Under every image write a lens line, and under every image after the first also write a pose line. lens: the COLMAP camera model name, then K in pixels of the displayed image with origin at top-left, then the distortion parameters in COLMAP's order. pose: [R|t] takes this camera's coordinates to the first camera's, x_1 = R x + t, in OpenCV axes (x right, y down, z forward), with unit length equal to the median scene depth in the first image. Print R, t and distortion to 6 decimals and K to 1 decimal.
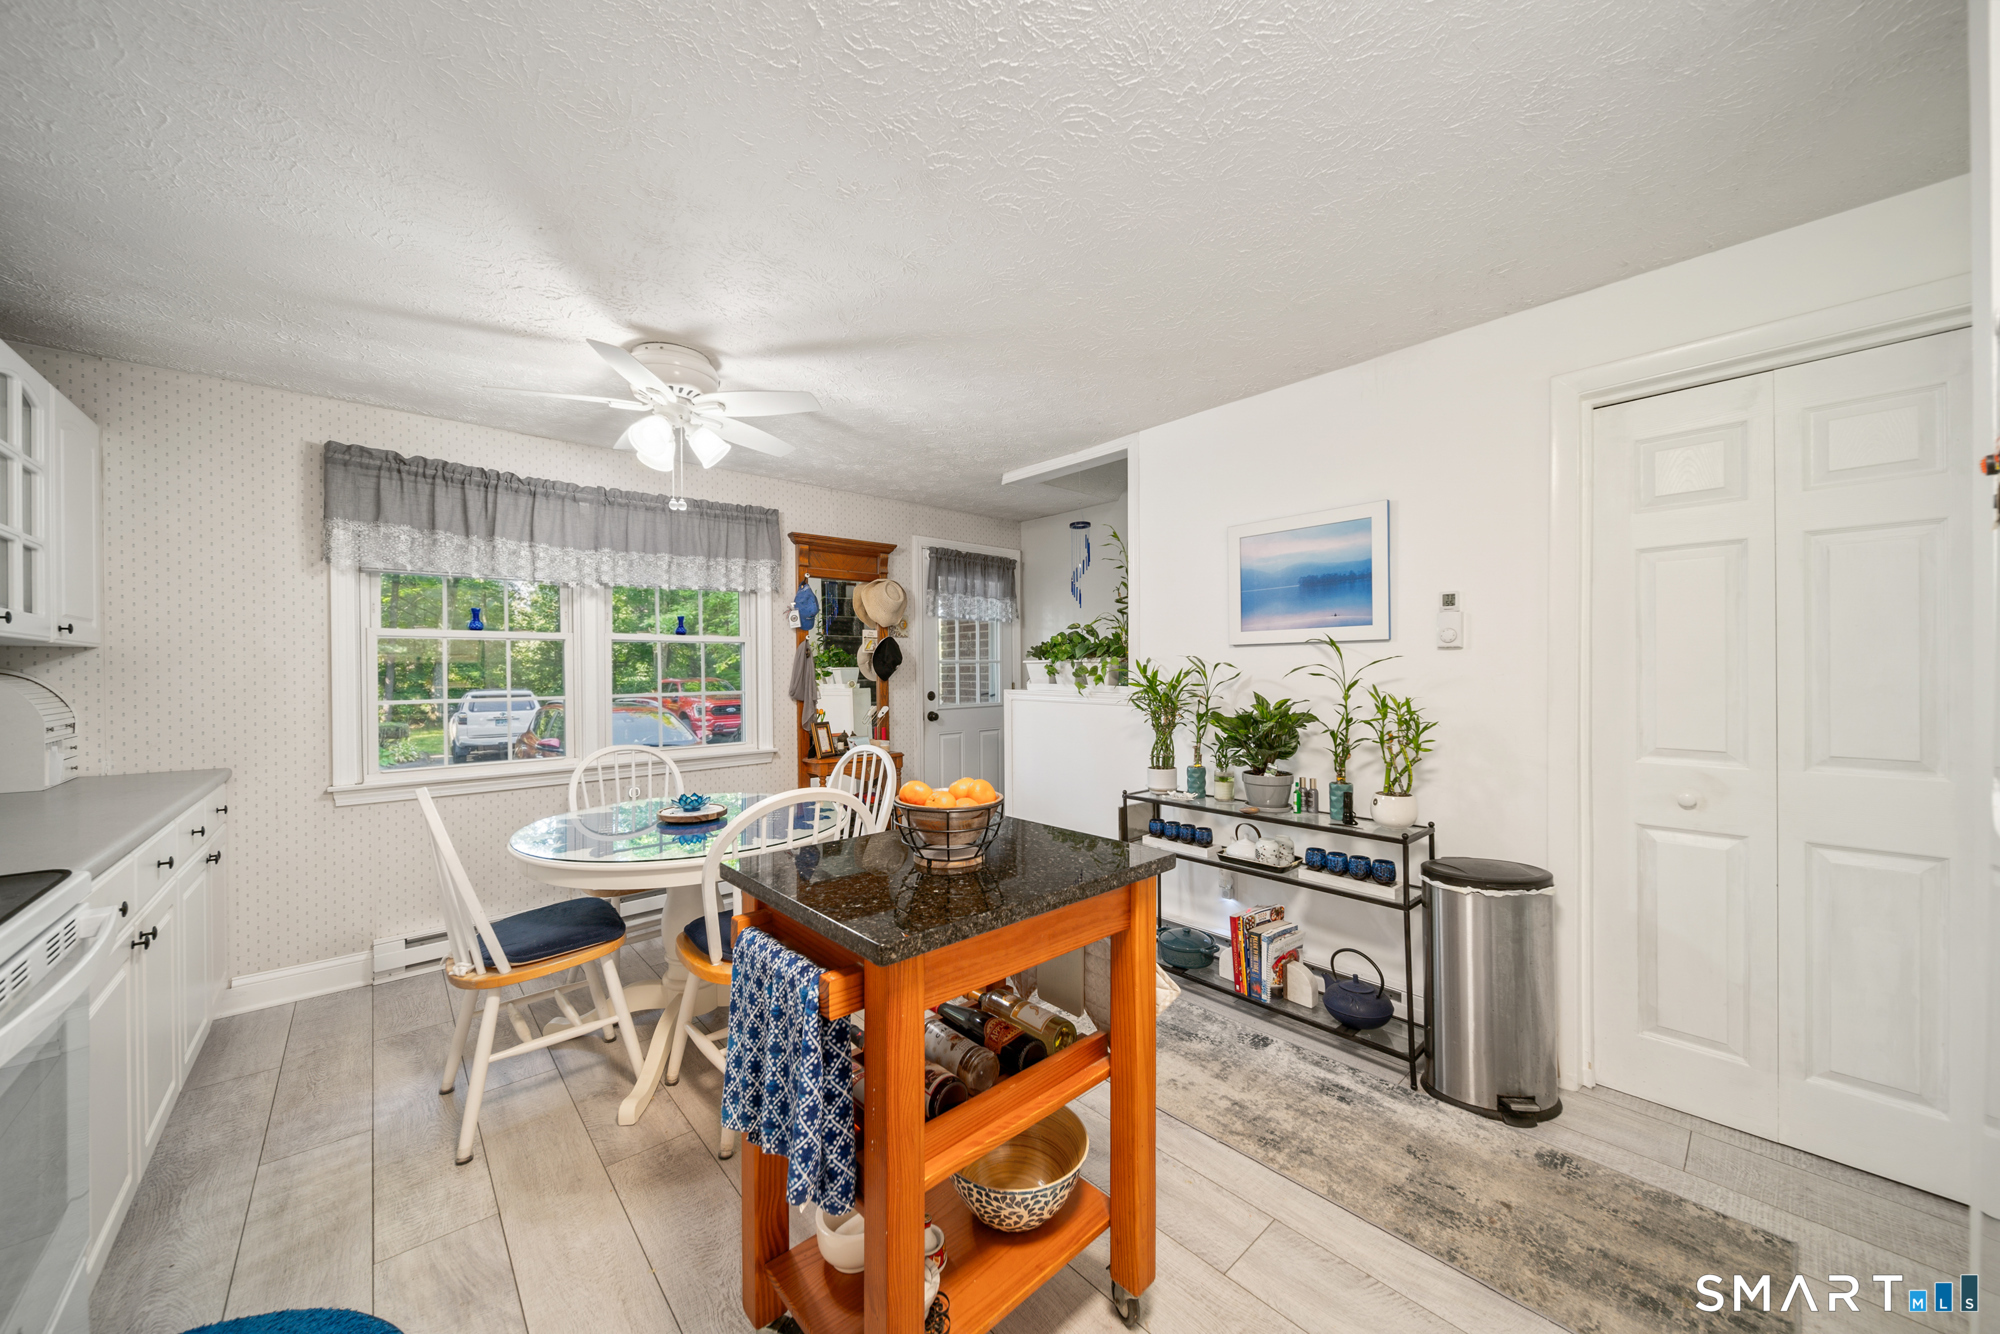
lens RADIAL K [[700.0, 0, 995.4], [0, 700.0, 672.1], [0, 0, 1]] dist [-0.001559, -0.001279]
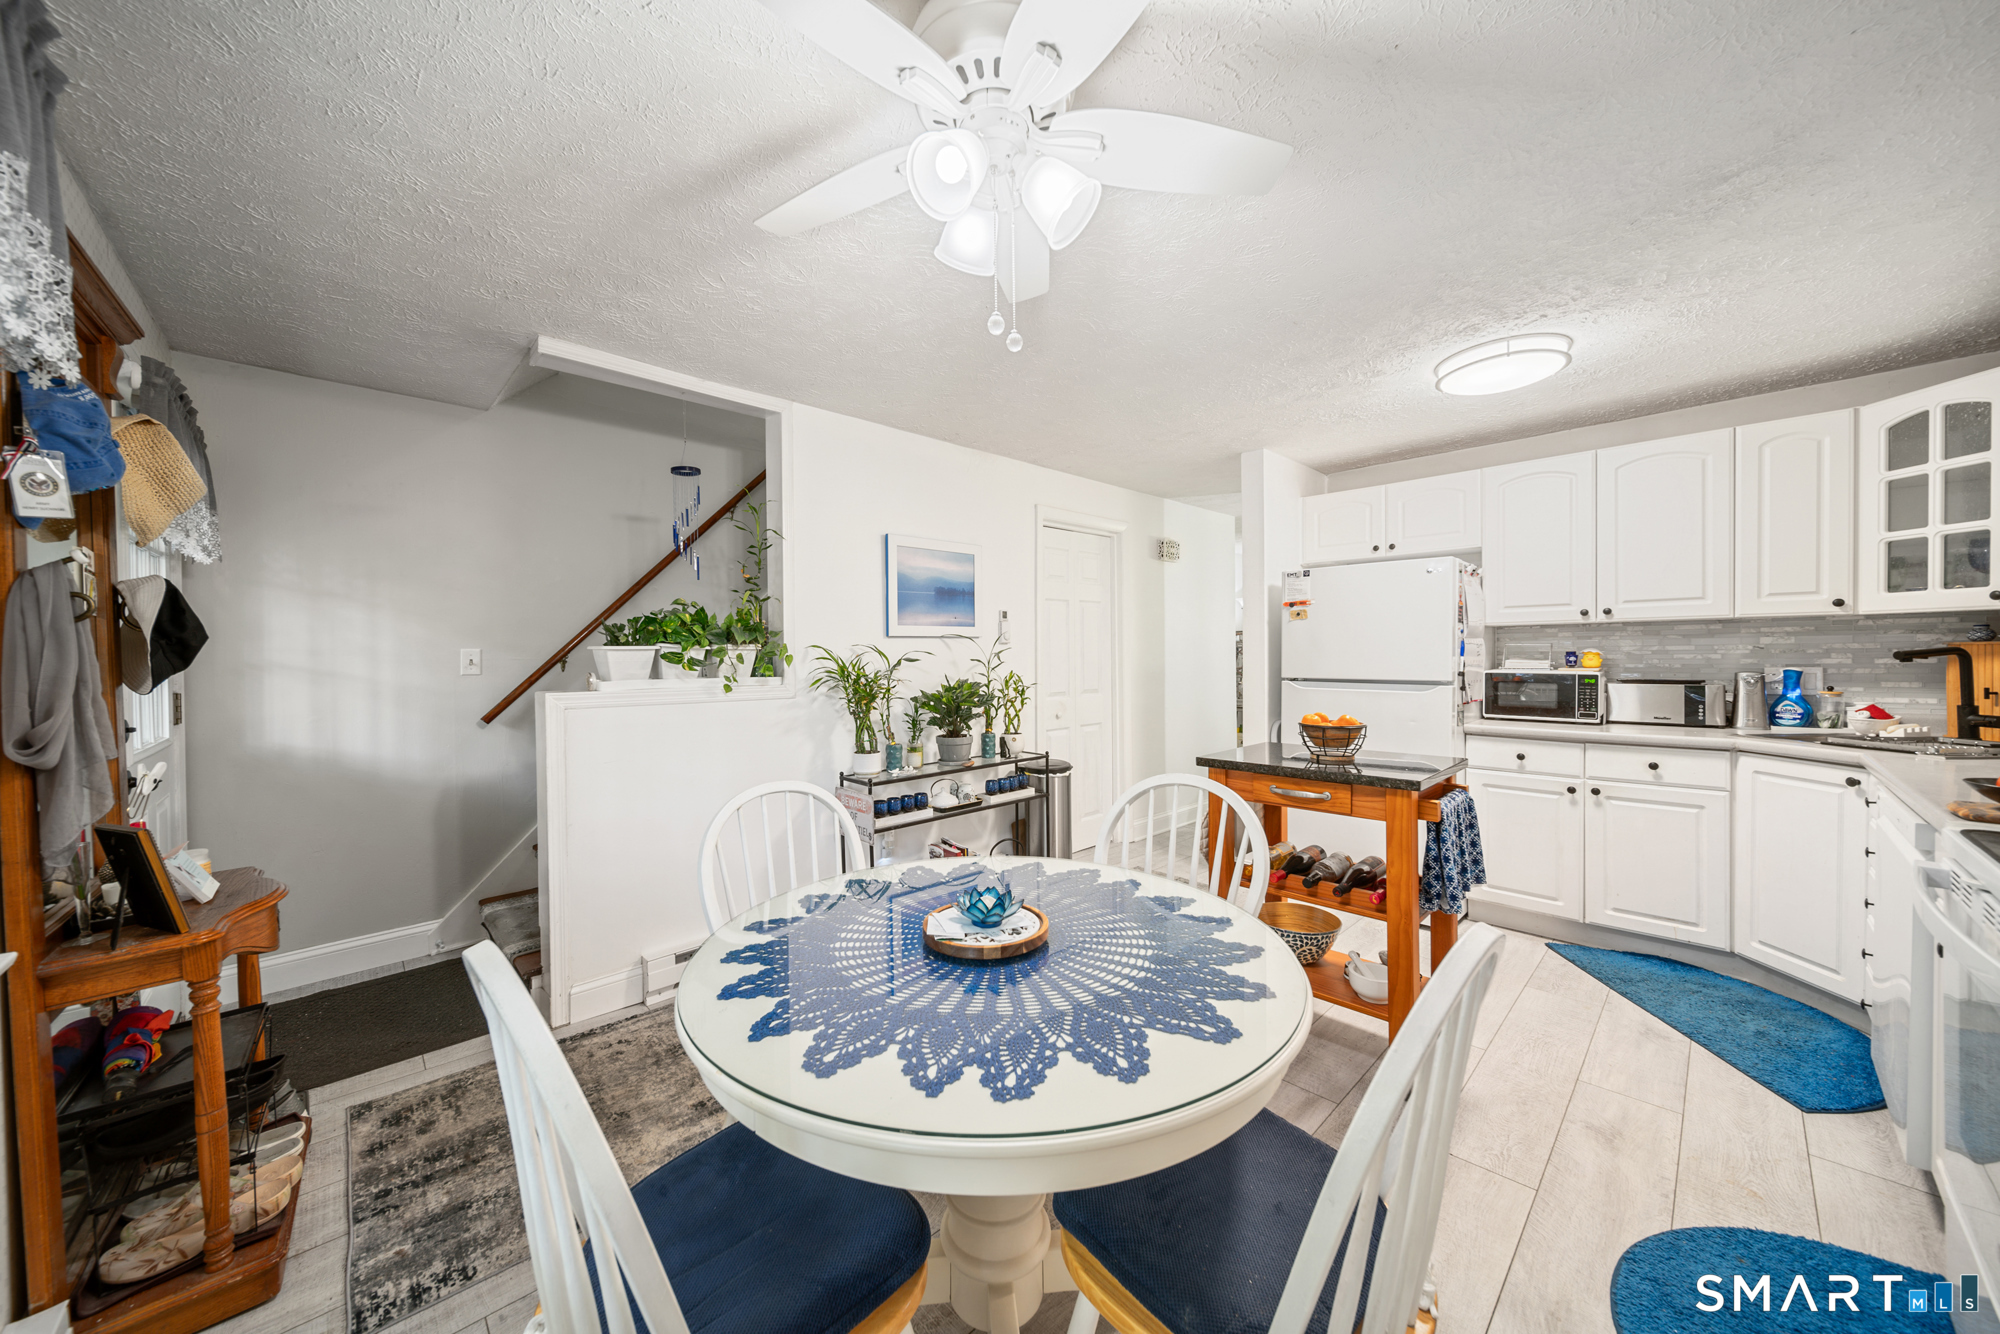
lens RADIAL K [[700.0, 0, 989.2], [0, 700.0, 662.9], [0, 0, 1]] dist [-0.001559, -0.001279]
pose [[-0.008961, -0.008038, 0.999928, -0.877107], [0.014703, 0.999859, 0.008169, -0.002033], [-0.999852, 0.014775, -0.008842, 0.903529]]
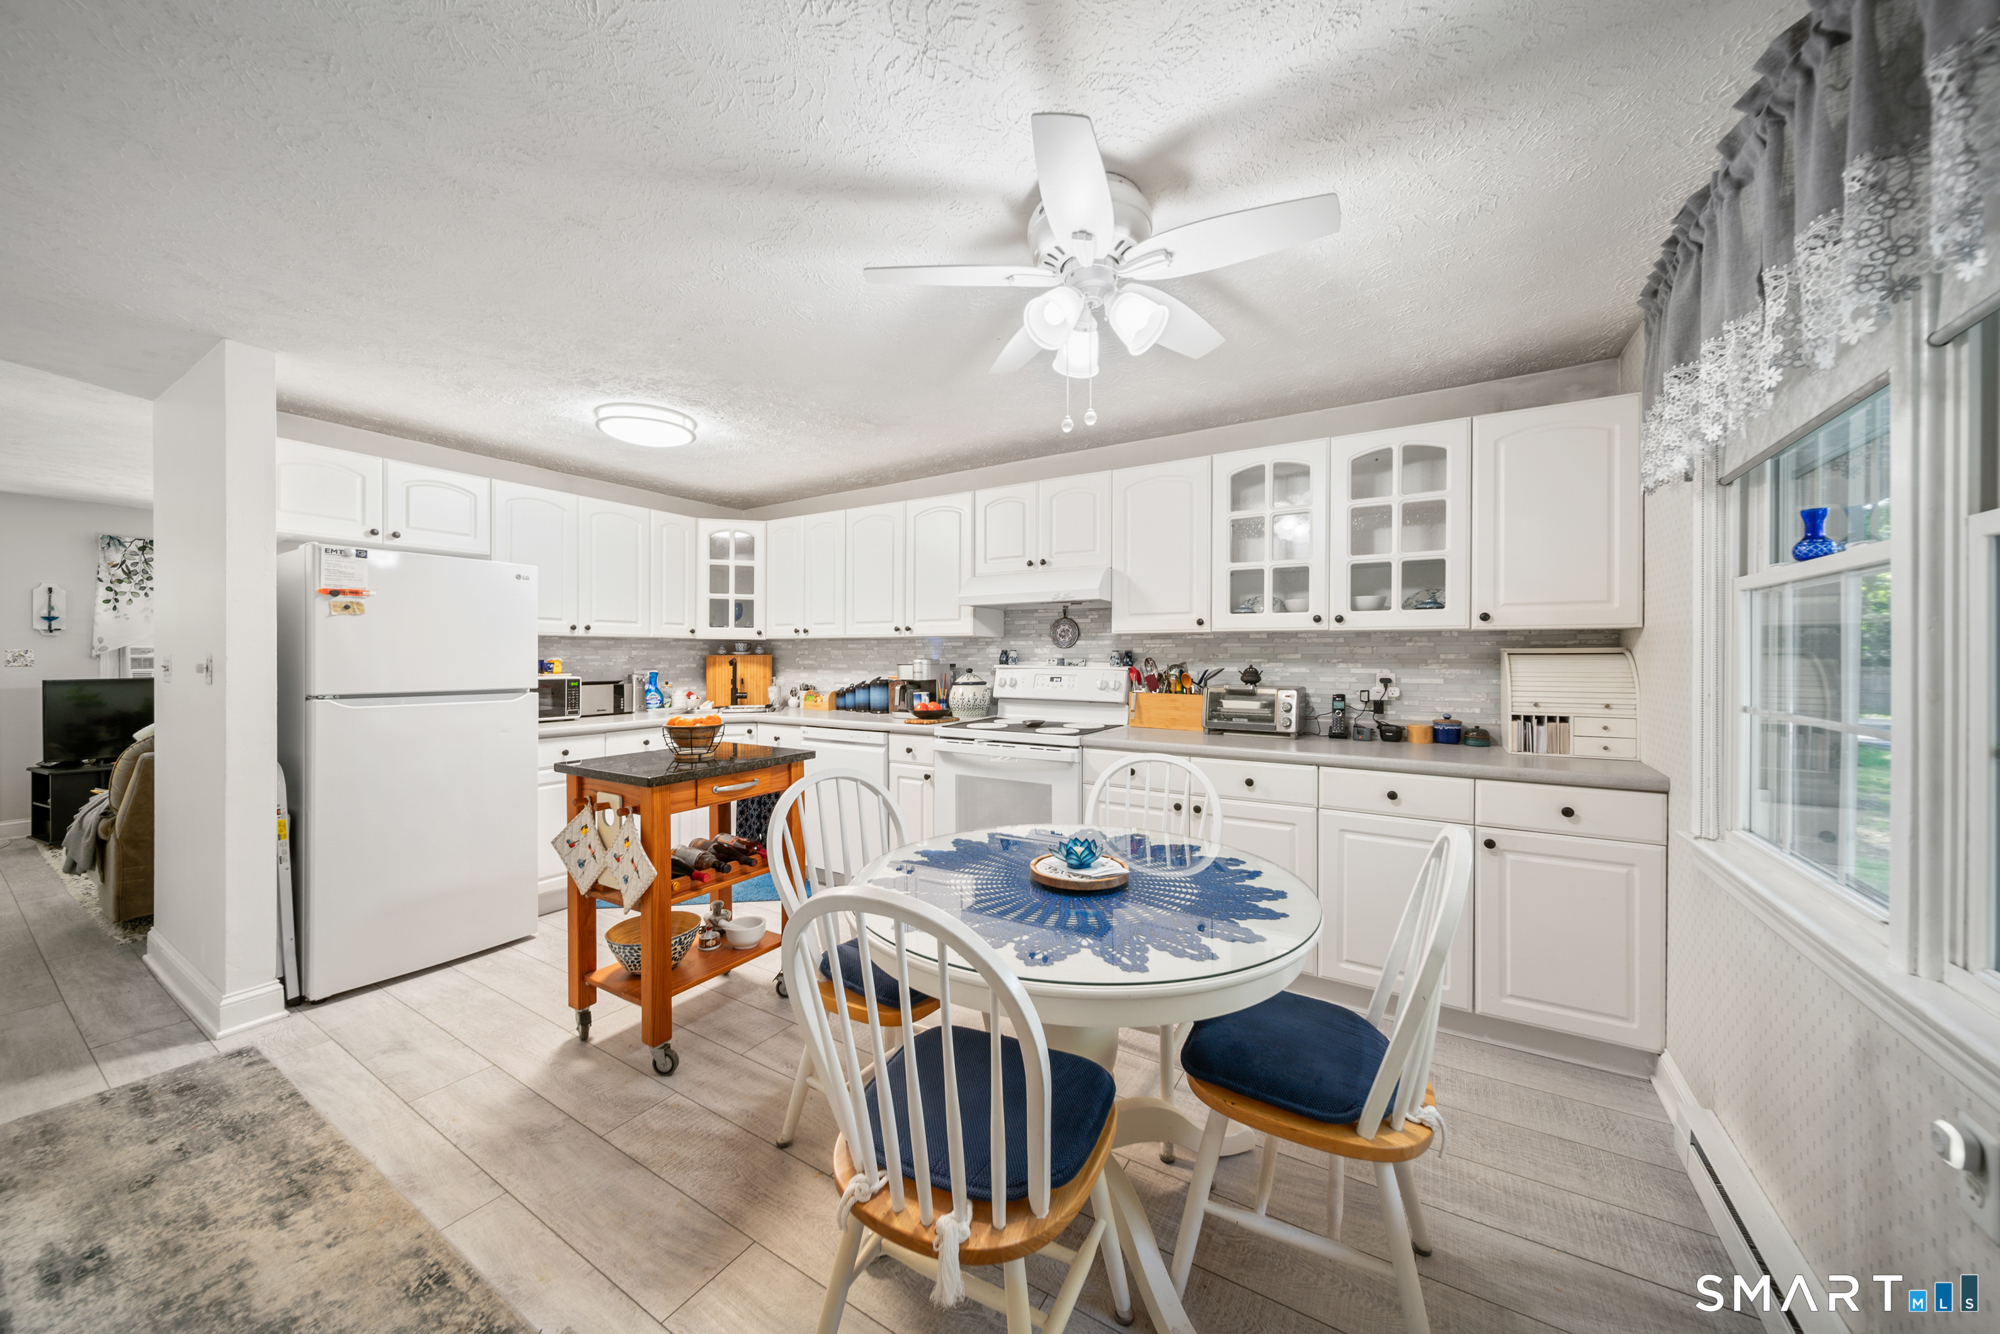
lens RADIAL K [[700.0, 0, 993.7], [0, 700.0, 656.5], [0, 0, 1]] dist [-0.001559, -0.001279]
pose [[-0.961413, 0.005442, -0.275056, -0.158691], [0.003626, 0.999968, 0.007111, -0.010173], [0.275086, 0.005839, -0.961402, 1.475417]]
